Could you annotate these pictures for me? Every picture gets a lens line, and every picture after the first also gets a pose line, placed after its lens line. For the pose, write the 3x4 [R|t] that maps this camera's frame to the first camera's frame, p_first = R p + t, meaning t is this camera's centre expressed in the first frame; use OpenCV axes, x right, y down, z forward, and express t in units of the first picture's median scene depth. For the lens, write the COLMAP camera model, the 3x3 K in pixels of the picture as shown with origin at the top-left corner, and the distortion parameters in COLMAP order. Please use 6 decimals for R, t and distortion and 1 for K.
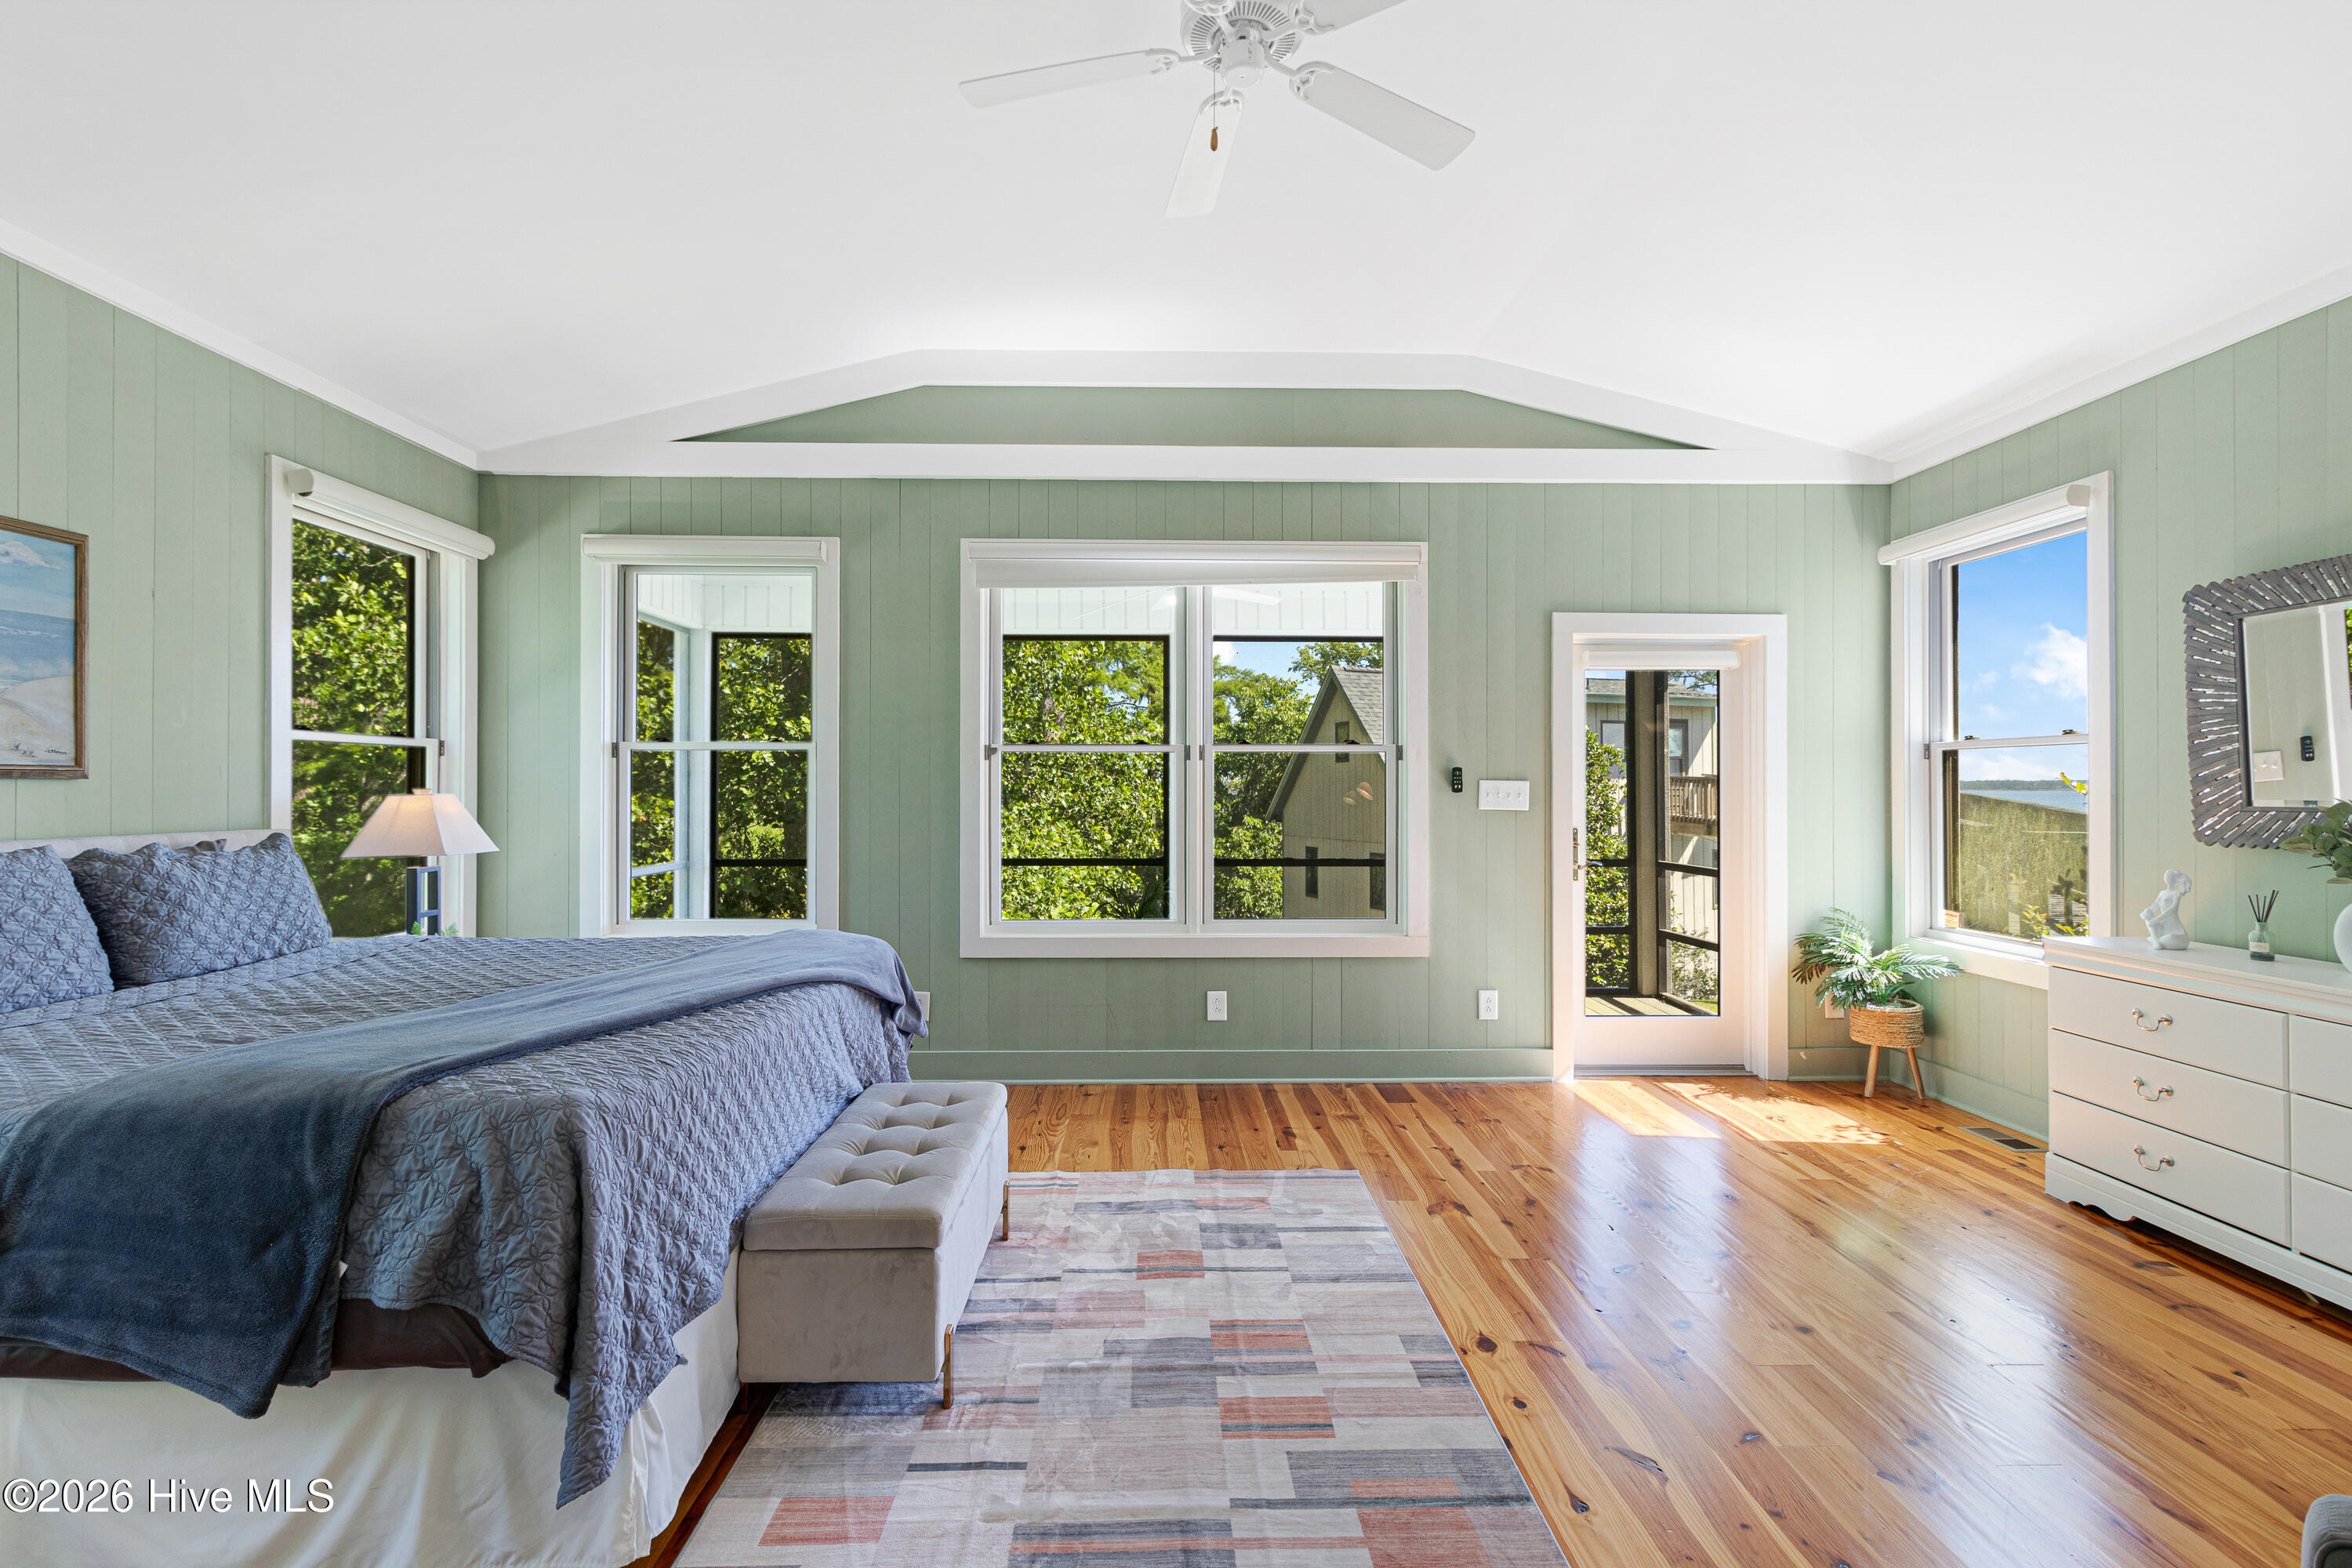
lens RADIAL K [[1075.1, 0, 1172.5], [0, 1075.1, 778.3], [0, 0, 1]] dist [-0.000024, 0.000187]
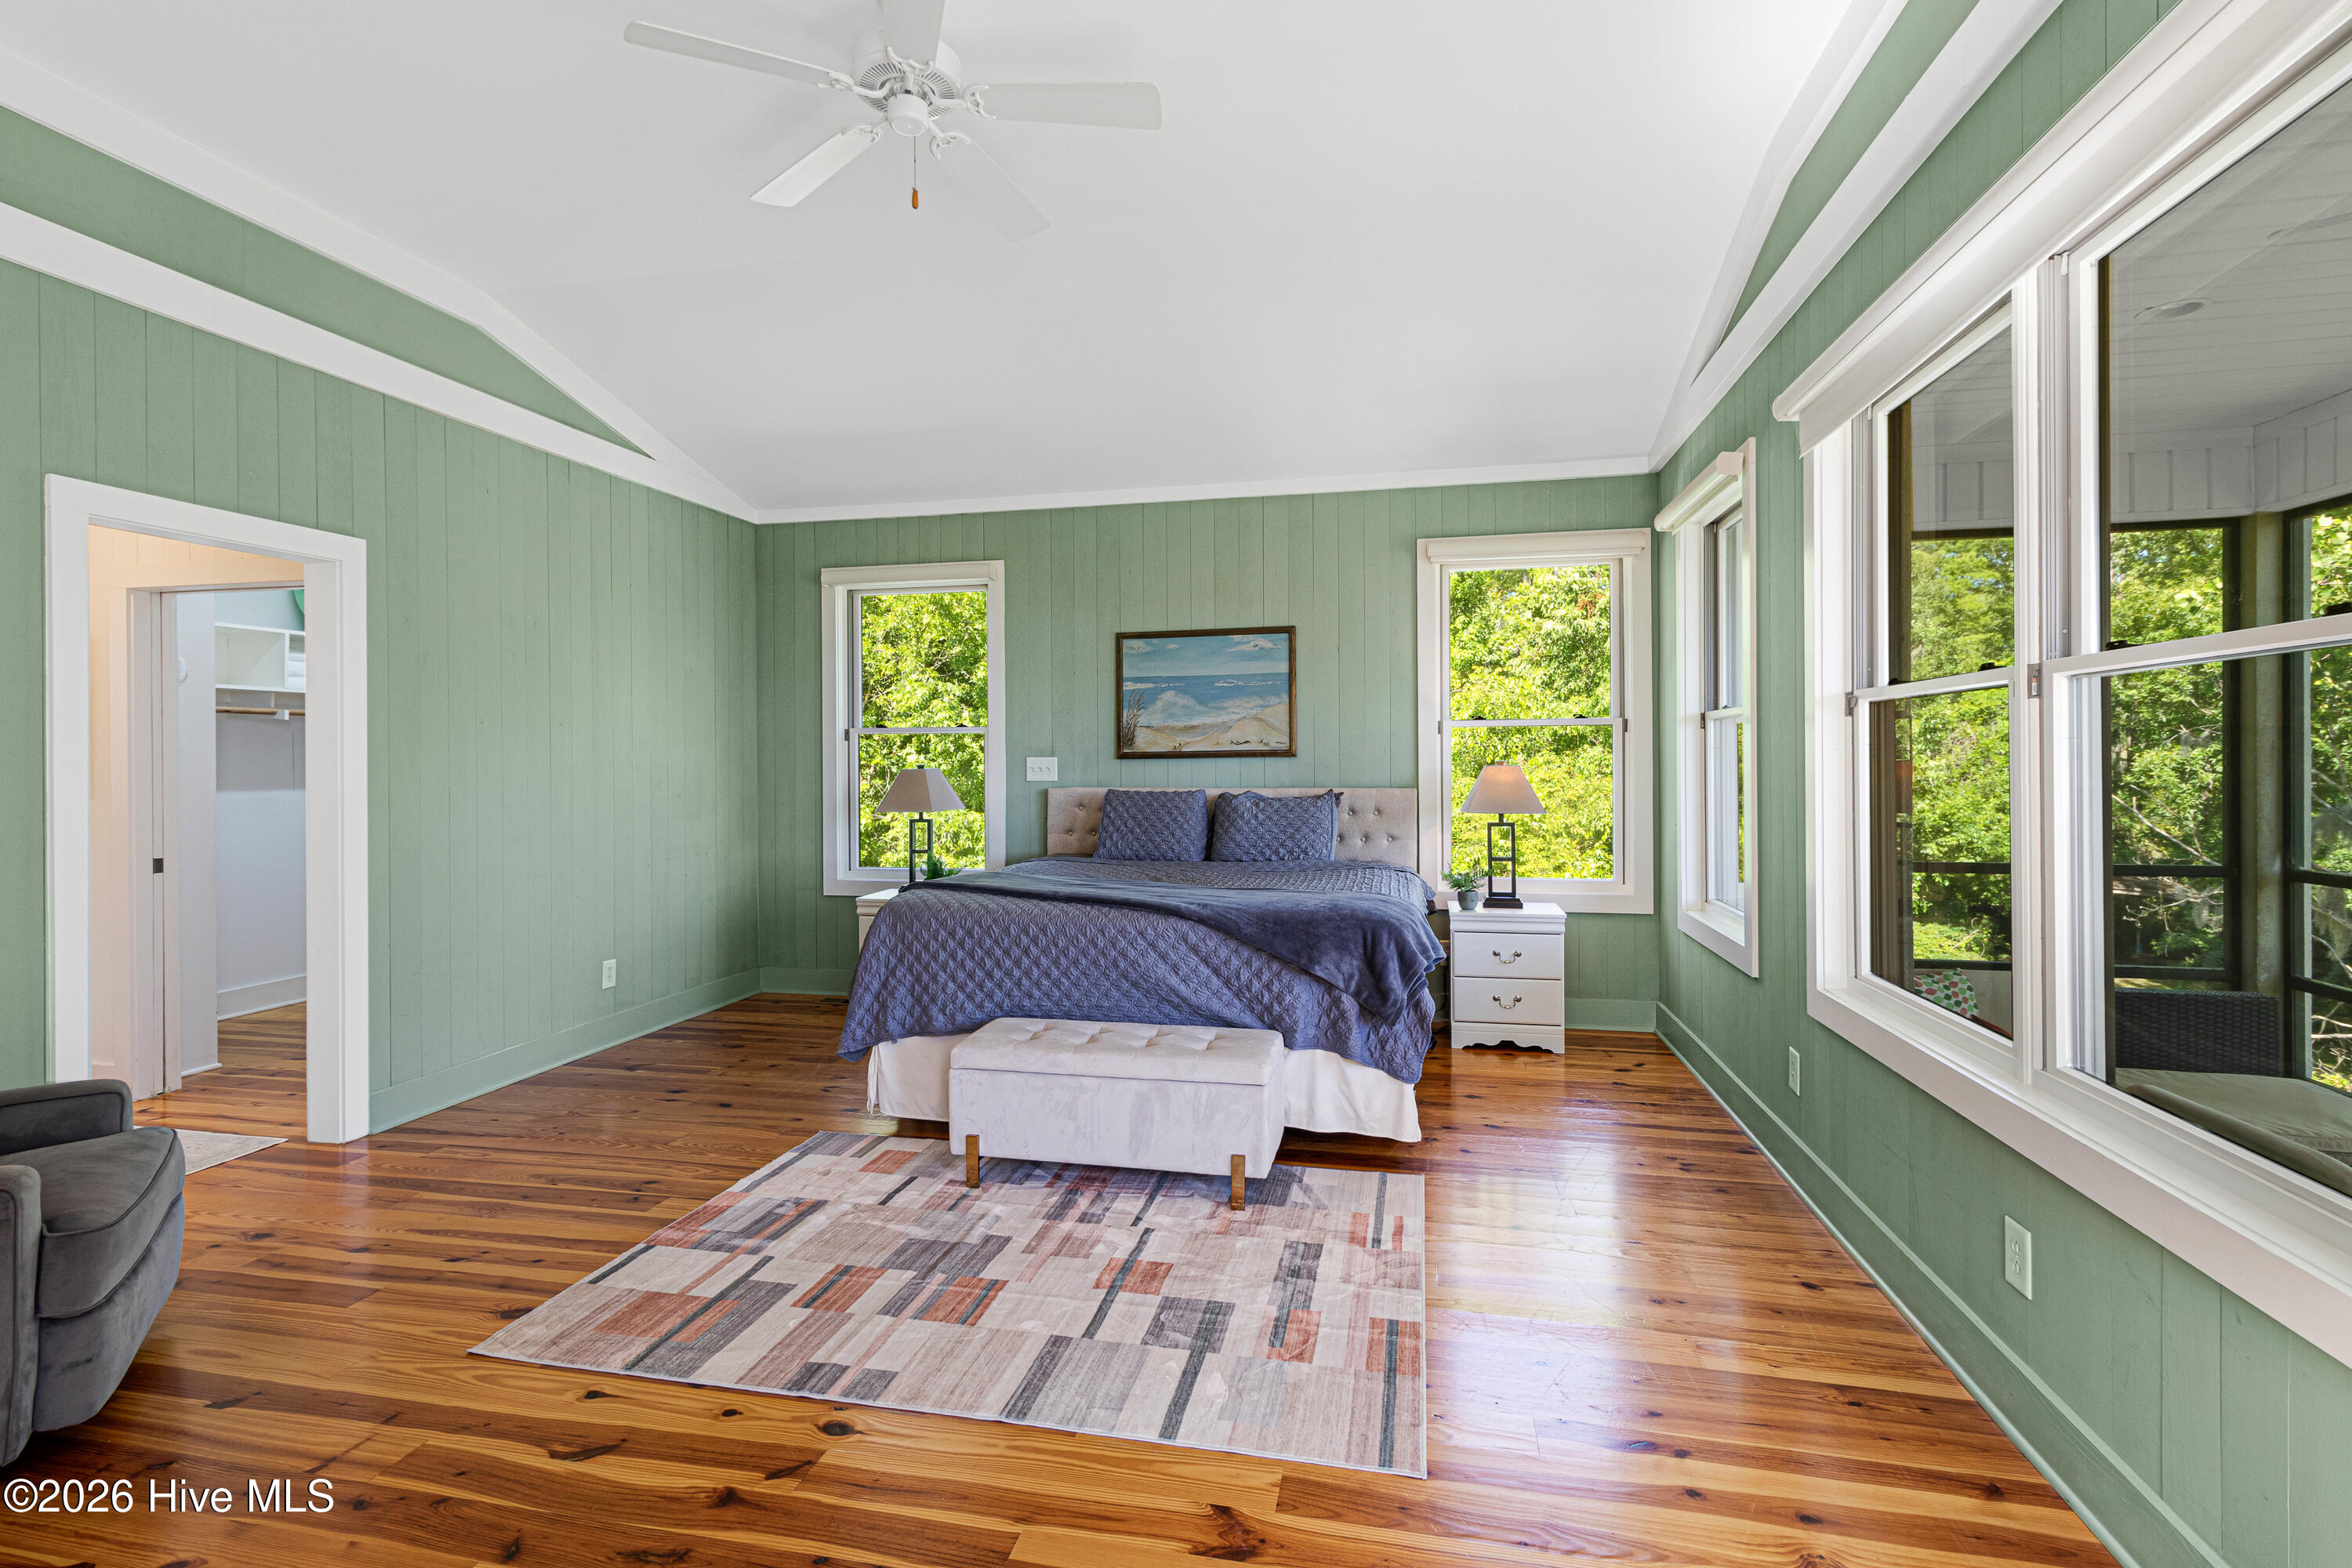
lens RADIAL K [[1113.6, 0, 1163.2], [0, 1113.6, 764.7], [0, 0, 1]] dist [-0.003723, -0.000618]
pose [[-0.251057, 0.002600, -0.967969, 0.965271], [0.013131, 0.999914, -0.000720, 0.013539], [0.967883, -0.012891, -0.251070, 1.335807]]
